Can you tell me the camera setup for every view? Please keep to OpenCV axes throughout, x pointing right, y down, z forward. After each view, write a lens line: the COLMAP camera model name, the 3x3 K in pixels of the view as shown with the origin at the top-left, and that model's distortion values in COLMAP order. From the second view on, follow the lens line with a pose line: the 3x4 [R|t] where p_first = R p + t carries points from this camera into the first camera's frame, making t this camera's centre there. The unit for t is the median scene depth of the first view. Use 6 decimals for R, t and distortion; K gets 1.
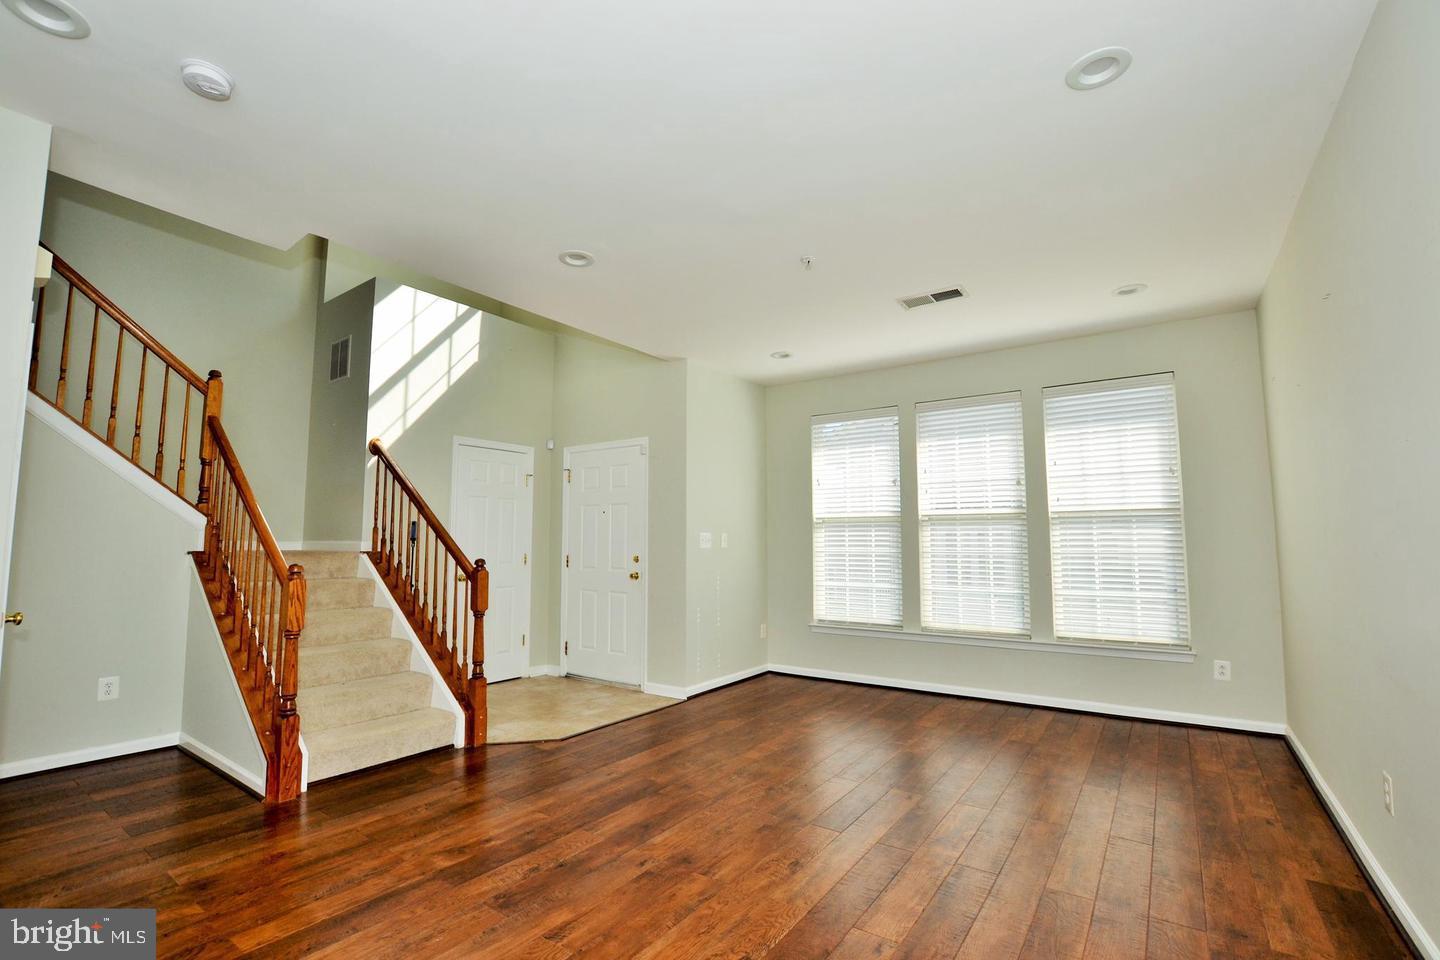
lens RADIAL K [[646.6, 0, 716.7], [0, 646.6, 485.4], [0, 0, 1]] dist [-0.022814, 0.001160]
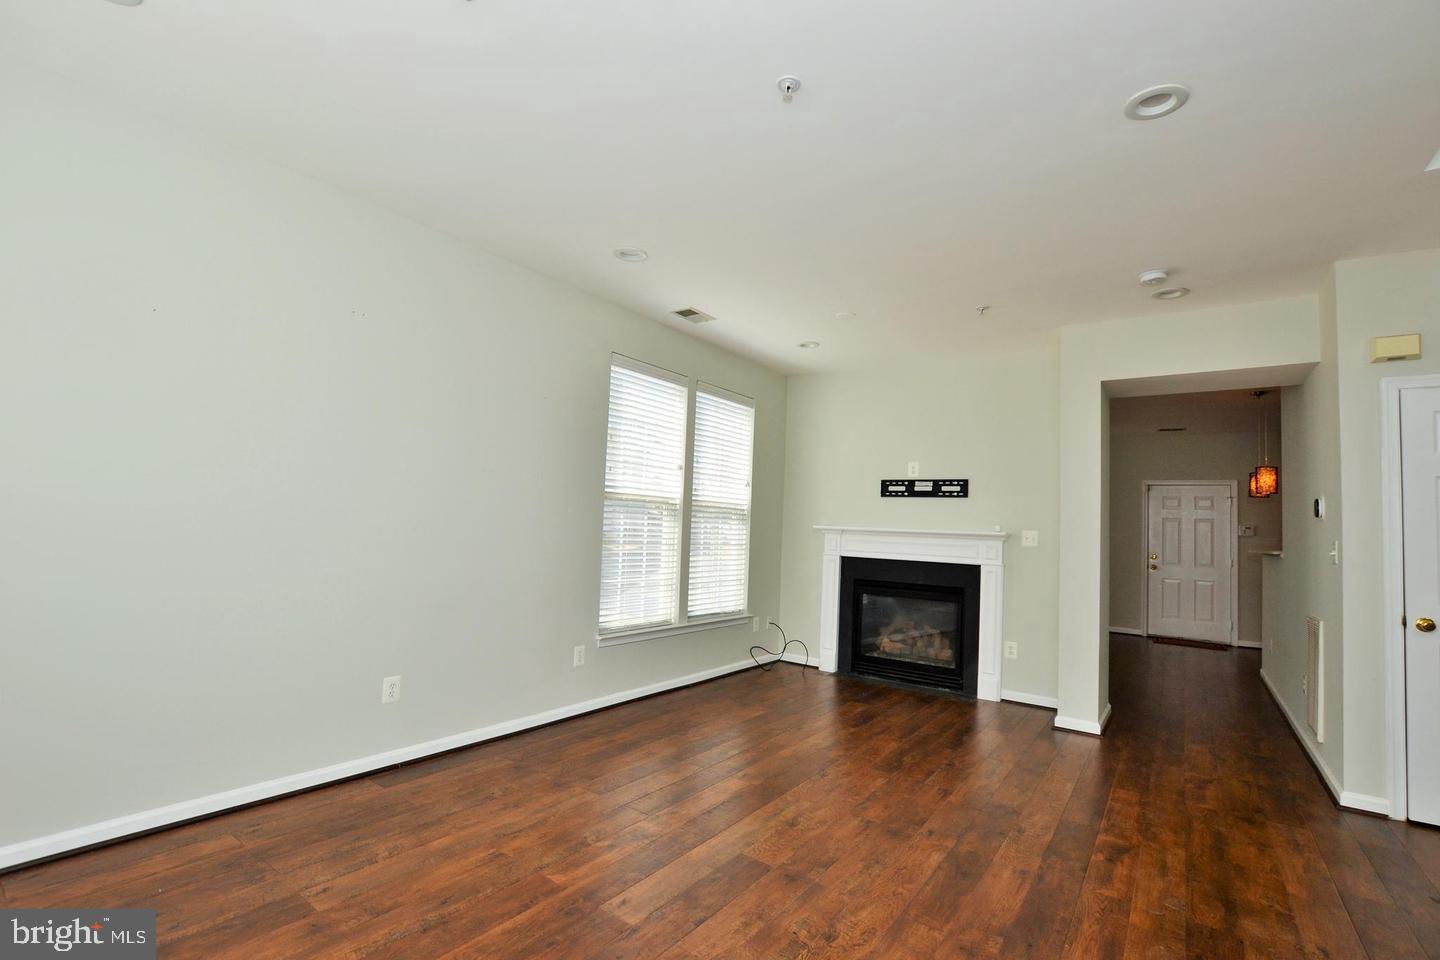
lens RADIAL K [[646.6, 0, 727.3], [0, 646.6, 480.1], [0, 0, 1]] dist [-0.022814, 0.001160]
pose [[-0.999002, -0.044658, 0.000682, 0.258477], [-0.044201, 0.986360, -0.158555, 0.179172], [0.006408, -0.158427, -0.987350, 2.164418]]
